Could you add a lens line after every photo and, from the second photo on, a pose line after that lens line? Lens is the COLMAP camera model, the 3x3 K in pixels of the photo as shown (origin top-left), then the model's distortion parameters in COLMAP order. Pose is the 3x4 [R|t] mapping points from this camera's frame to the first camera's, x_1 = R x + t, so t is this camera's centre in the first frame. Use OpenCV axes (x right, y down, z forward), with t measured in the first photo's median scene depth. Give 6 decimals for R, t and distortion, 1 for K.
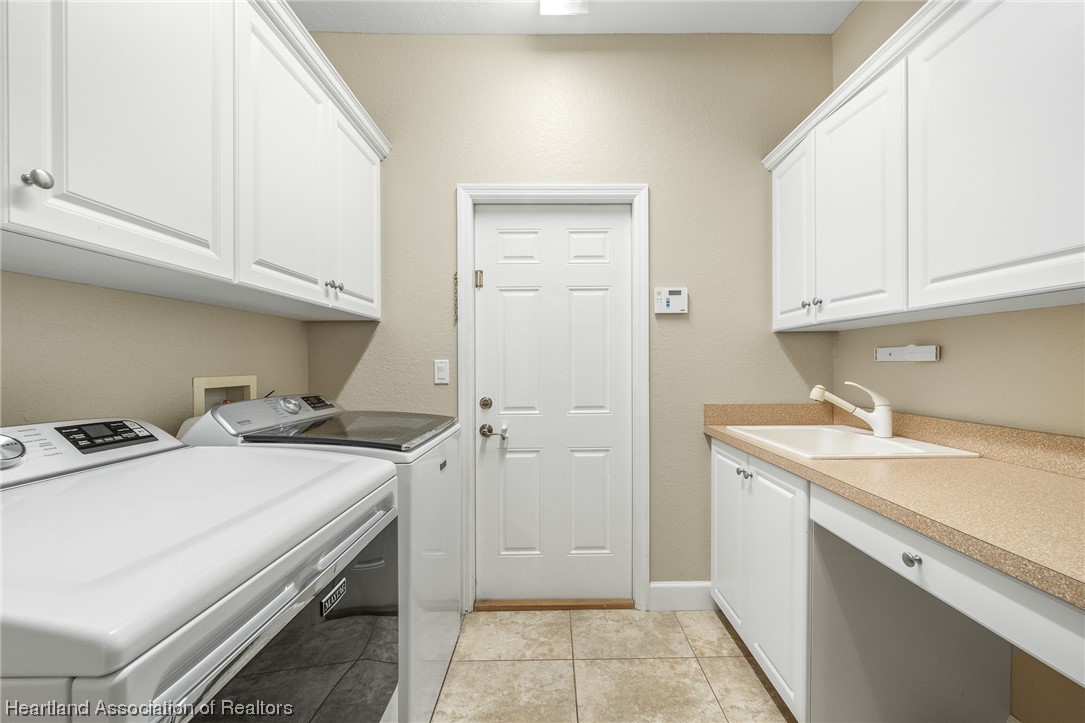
lens RADIAL K [[409.9, 0, 550.5], [0, 409.9, 363.1], [0, 0, 1]] dist [-0.007961, 0.000728]
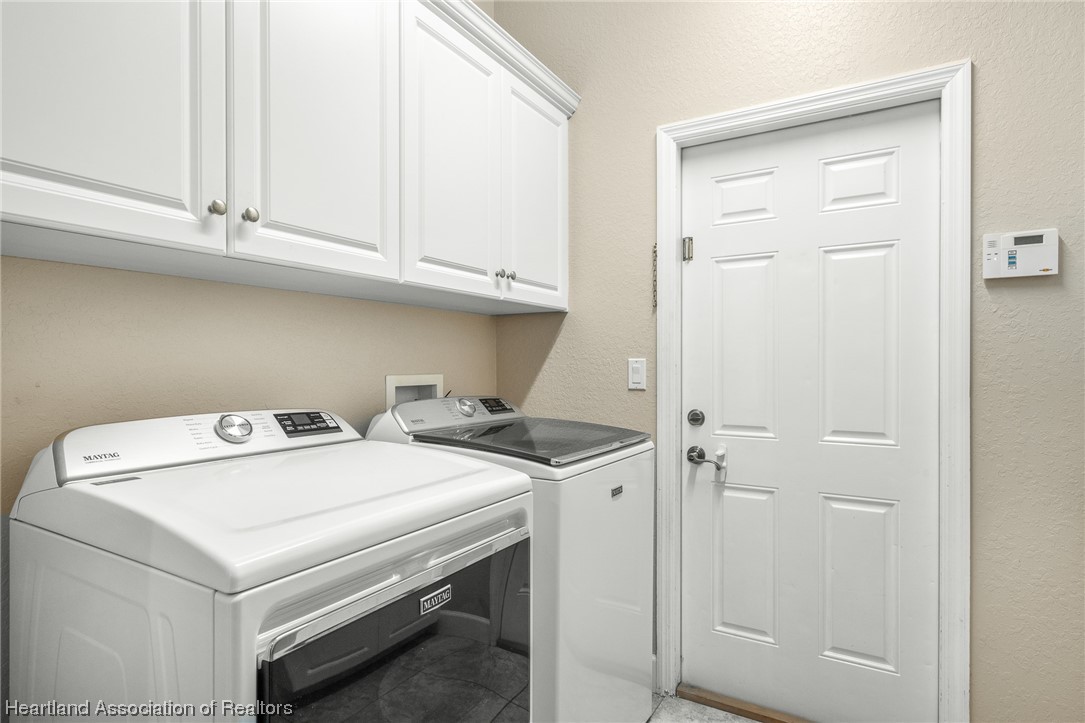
lens RADIAL K [[571.8, 0, 544.7], [0, 571.8, 363.8], [0, 0, 1]] dist [-0.001200, 0.002088]
pose [[0.853383, 0.007122, -0.521235, 0.148837], [-0.005948, 0.999975, 0.003925, -0.001055], [0.521250, -0.000249, 0.853404, -0.014201]]
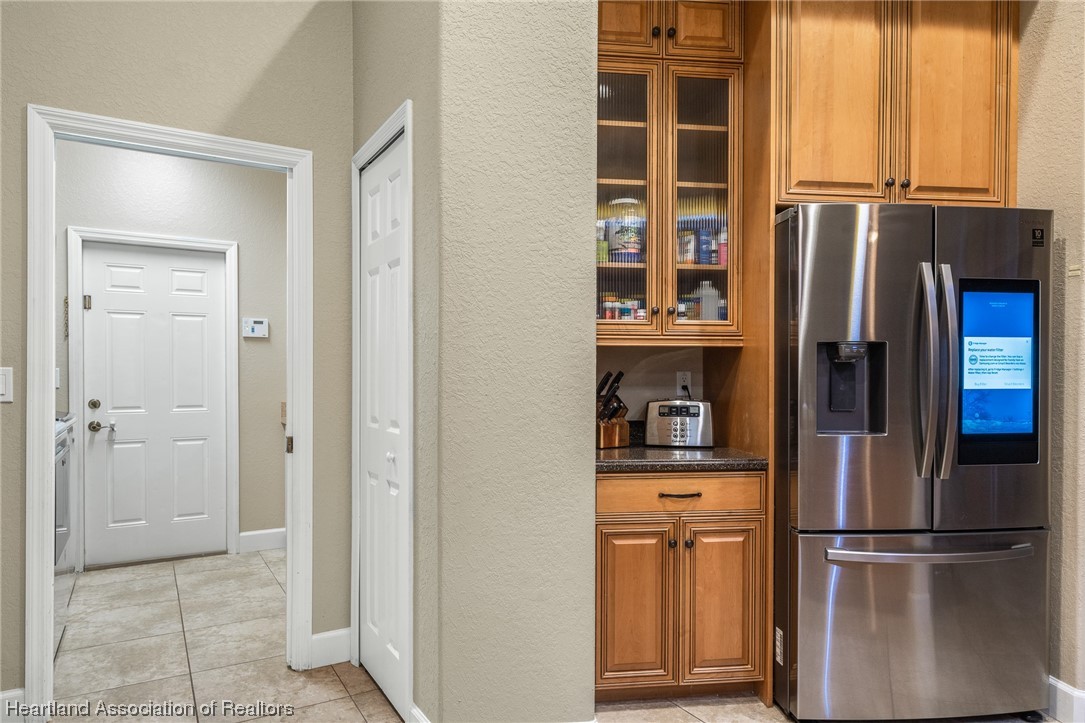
lens RADIAL K [[672.2, 0, 539.9], [0, 672.2, 391.9], [0, 0, 1]] dist [0.001493, 0.001904]
pose [[0.858601, -0.002716, 0.512637, -0.047050], [-0.006890, 0.999835, 0.016837, 0.019587], [-0.512598, -0.017988, 0.858440, -1.463983]]
